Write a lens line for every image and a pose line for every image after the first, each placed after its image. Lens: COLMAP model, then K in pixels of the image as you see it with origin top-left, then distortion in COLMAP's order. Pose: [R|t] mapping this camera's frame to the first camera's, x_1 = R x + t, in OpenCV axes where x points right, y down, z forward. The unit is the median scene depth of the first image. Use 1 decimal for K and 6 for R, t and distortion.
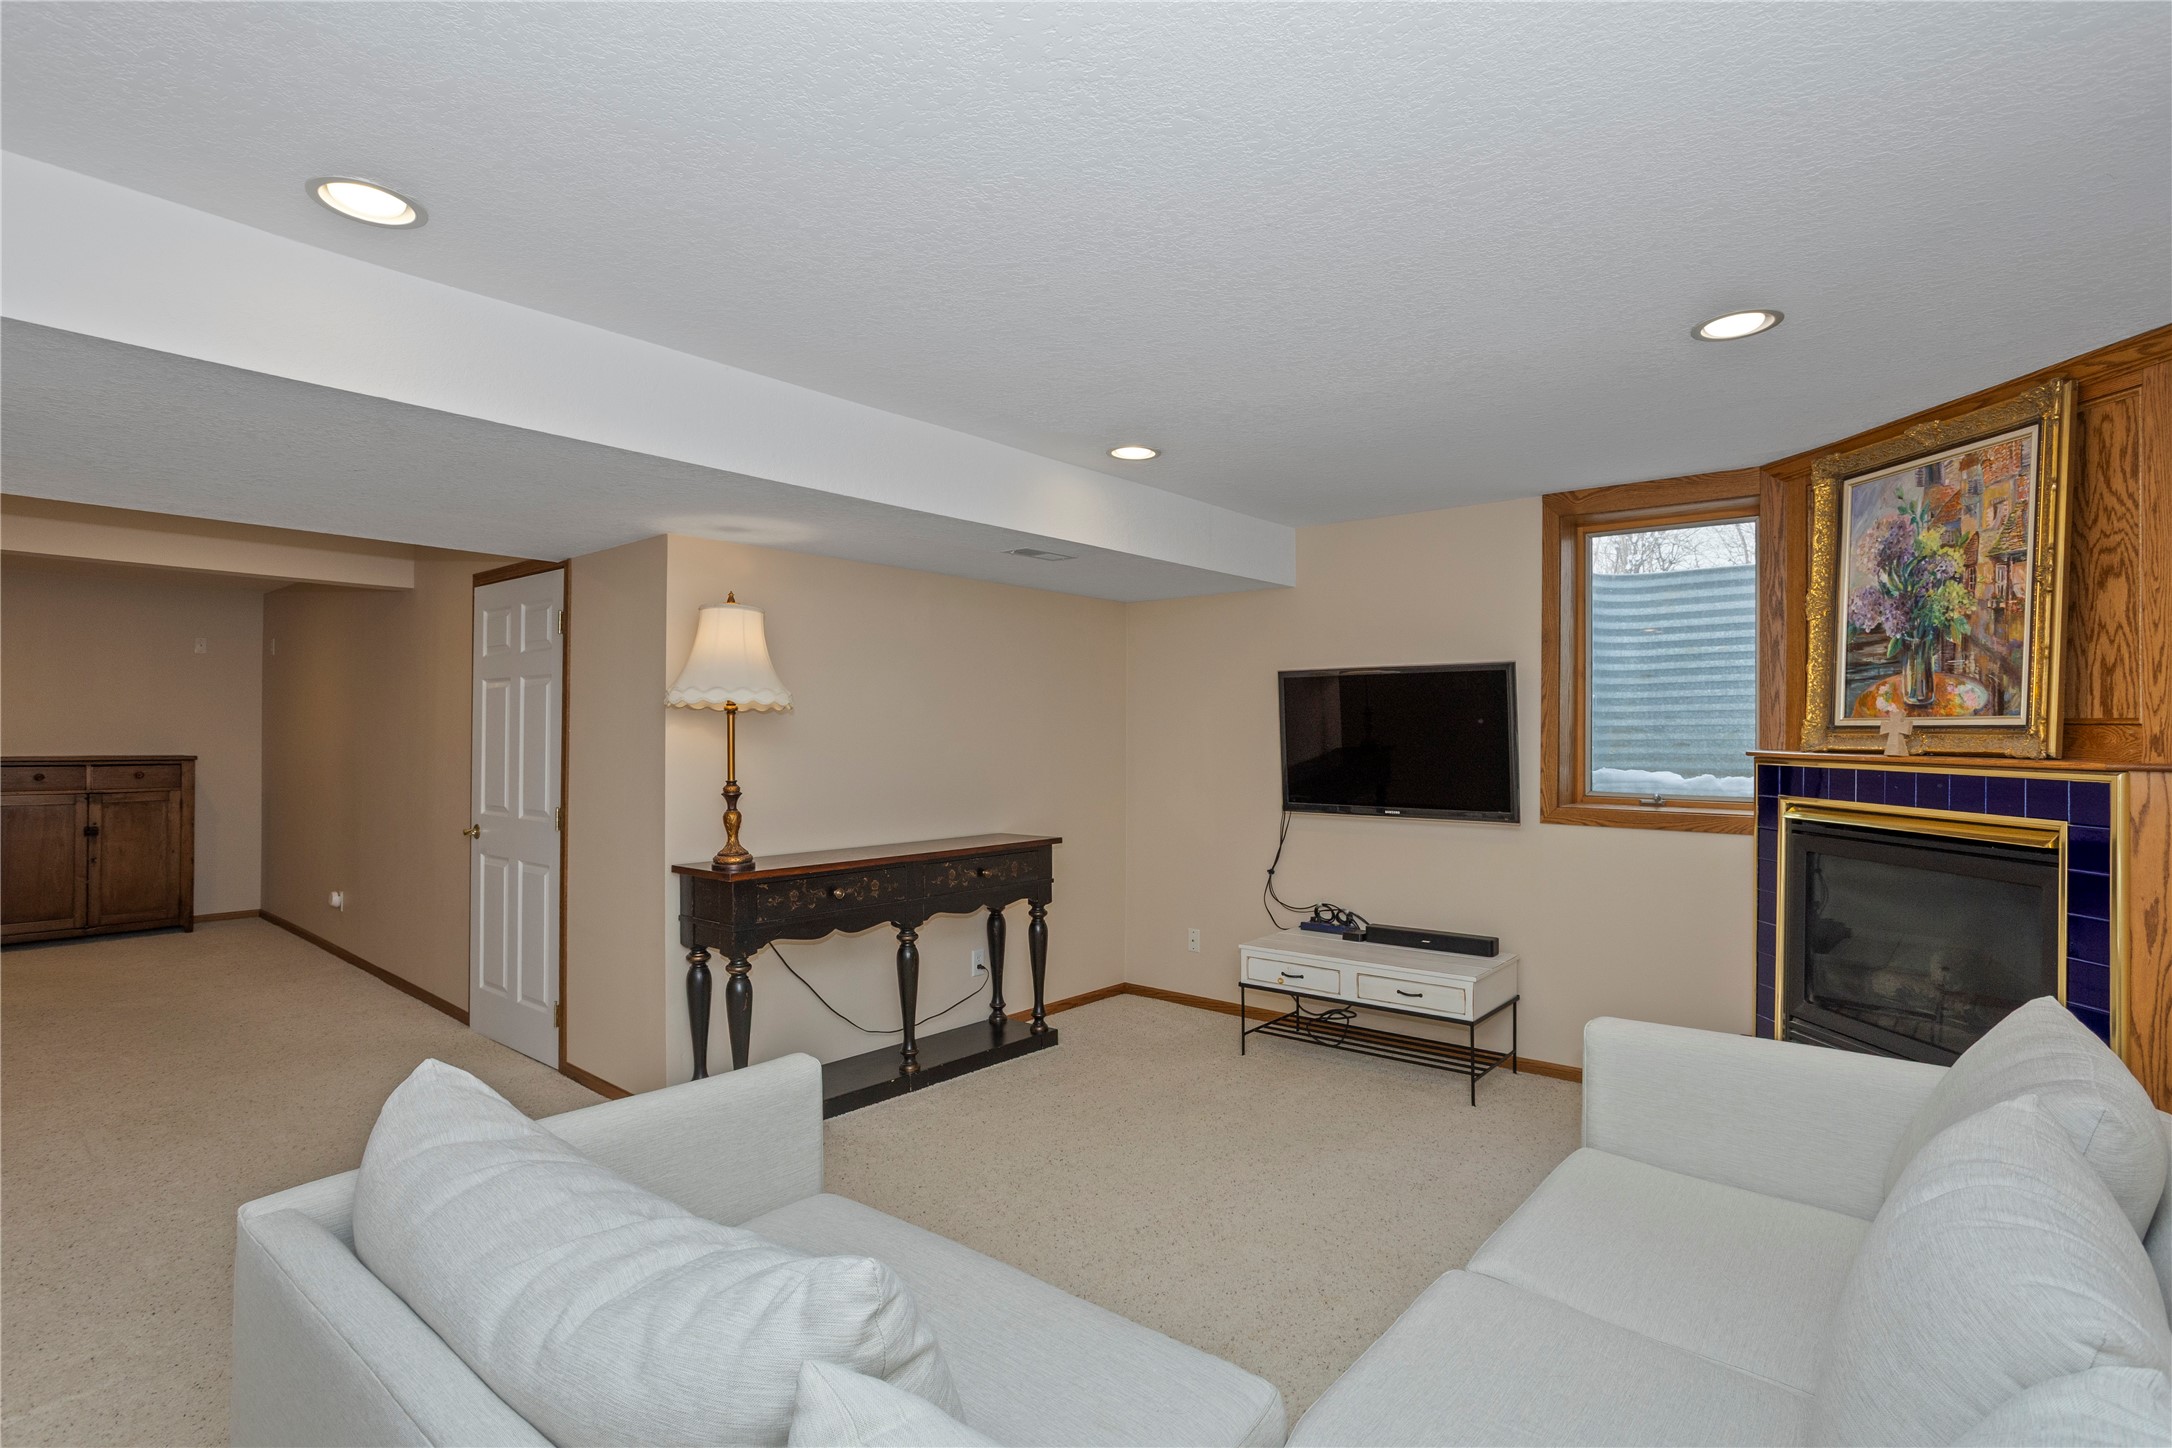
lens RADIAL K [[1052.4, 0, 1094.6], [0, 1052.4, 729.8], [0, 0, 1]] dist [-0.005744, 0.004056]
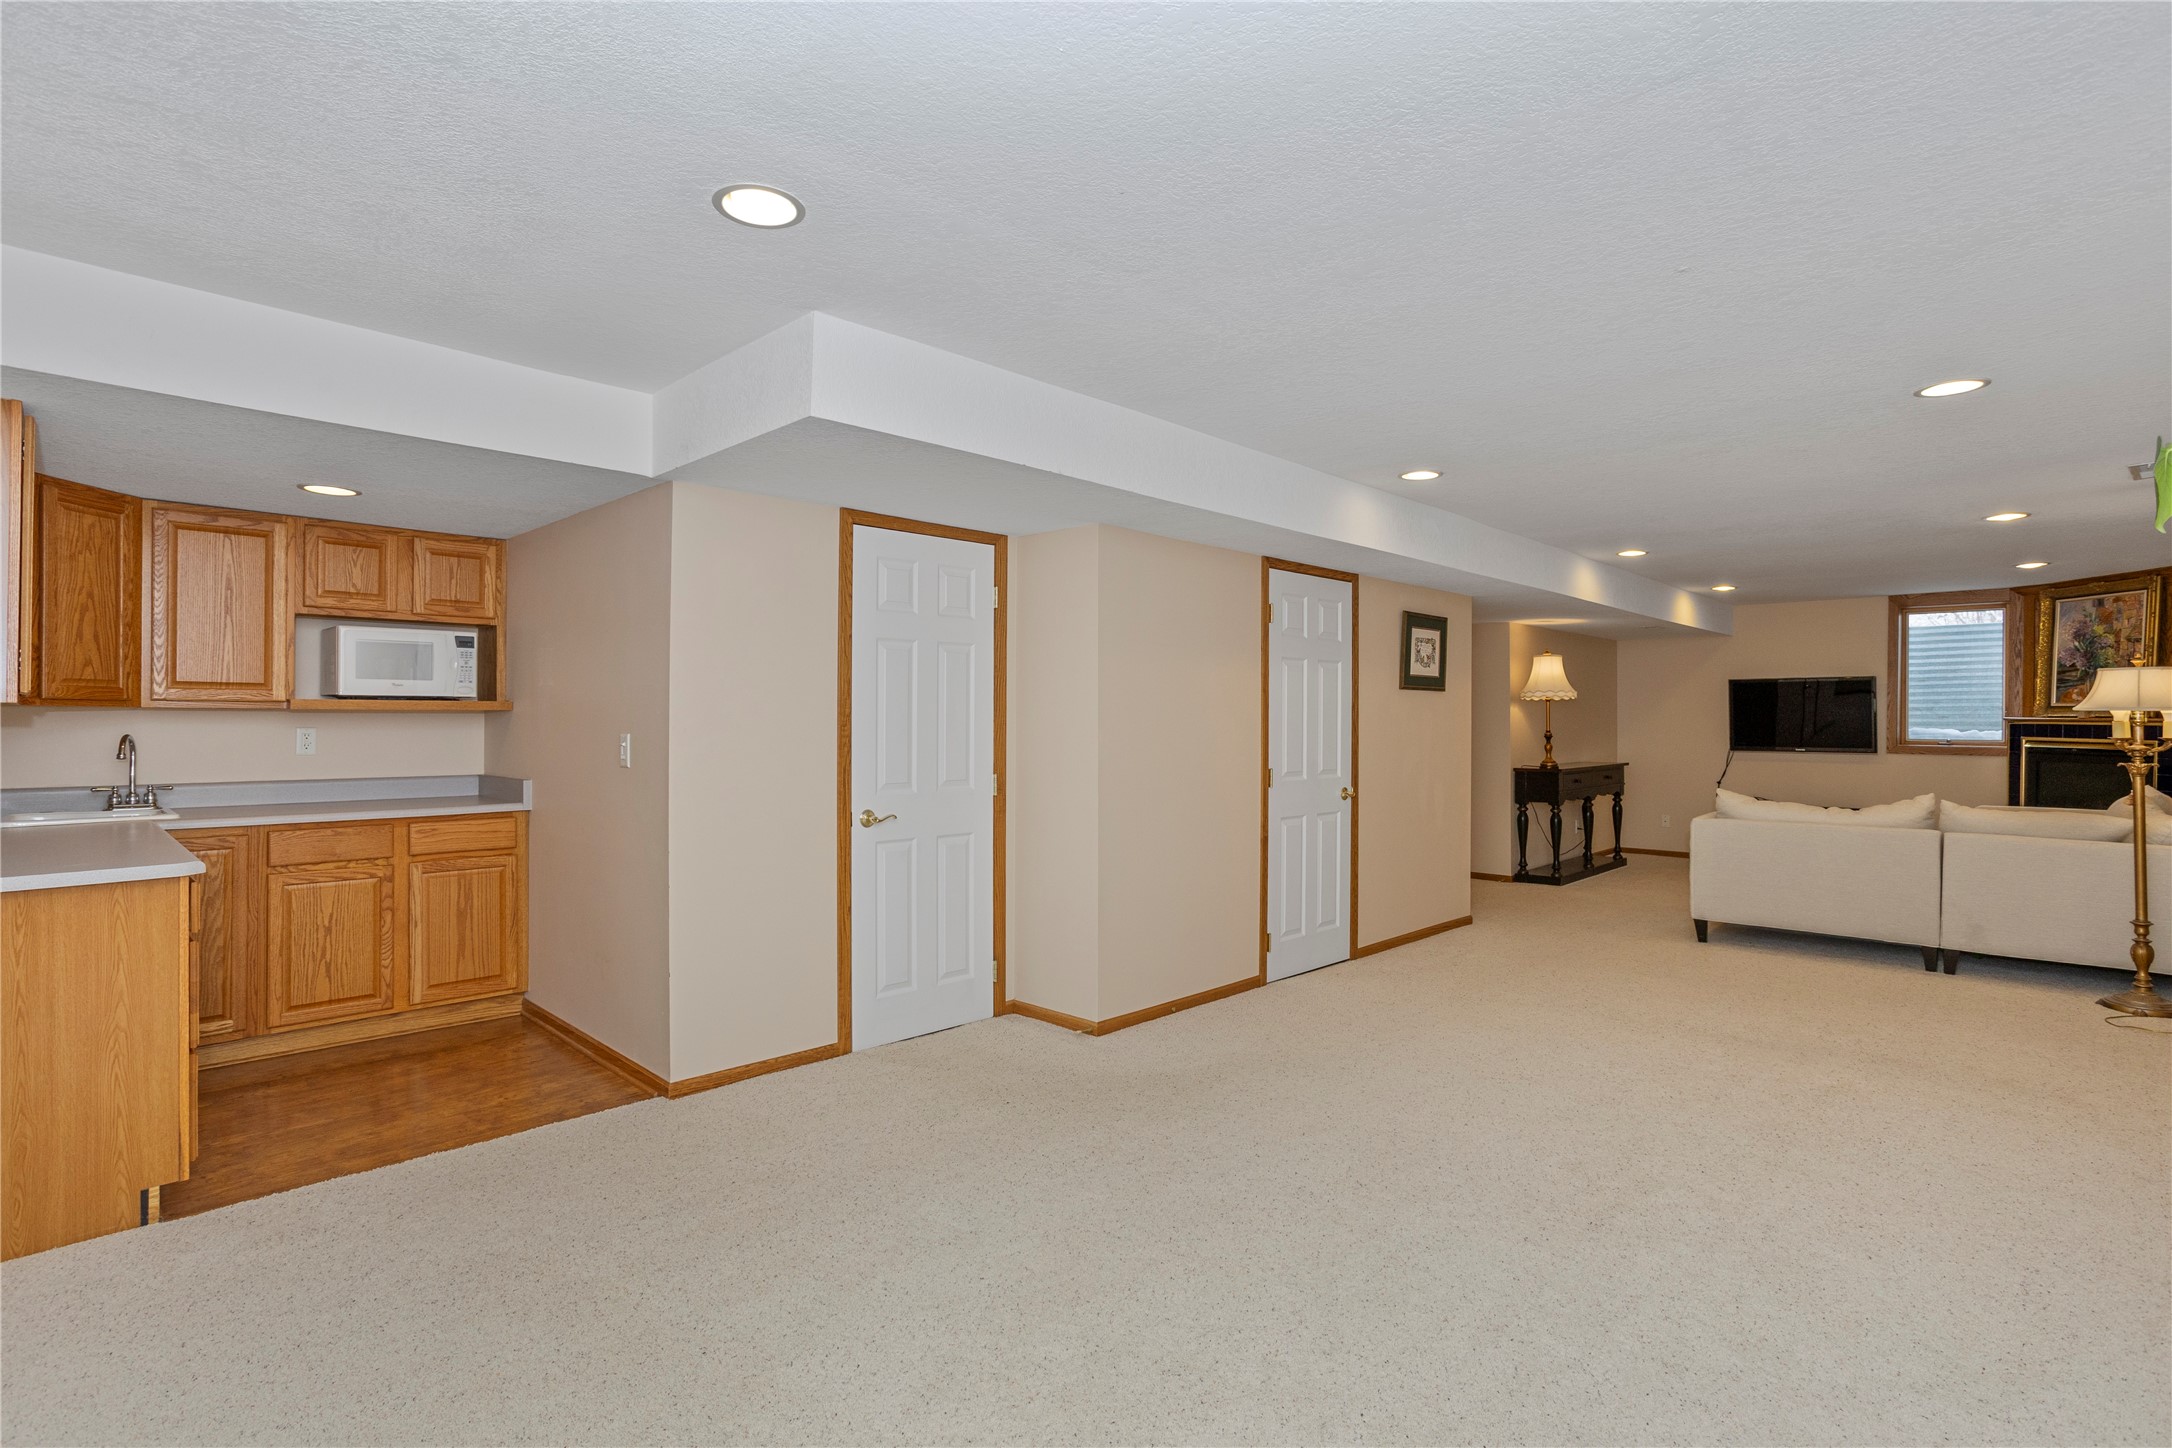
lens RADIAL K [[1052.4, 0, 1077.7], [0, 1052.4, 724.4], [0, 0, 1]] dist [-0.005744, 0.004056]
pose [[0.998882, -0.000168, -0.047268, -1.292969], [0.000654, 0.999947, 0.010261, 0.010801], [0.047263, -0.010281, 0.998830, -1.375618]]
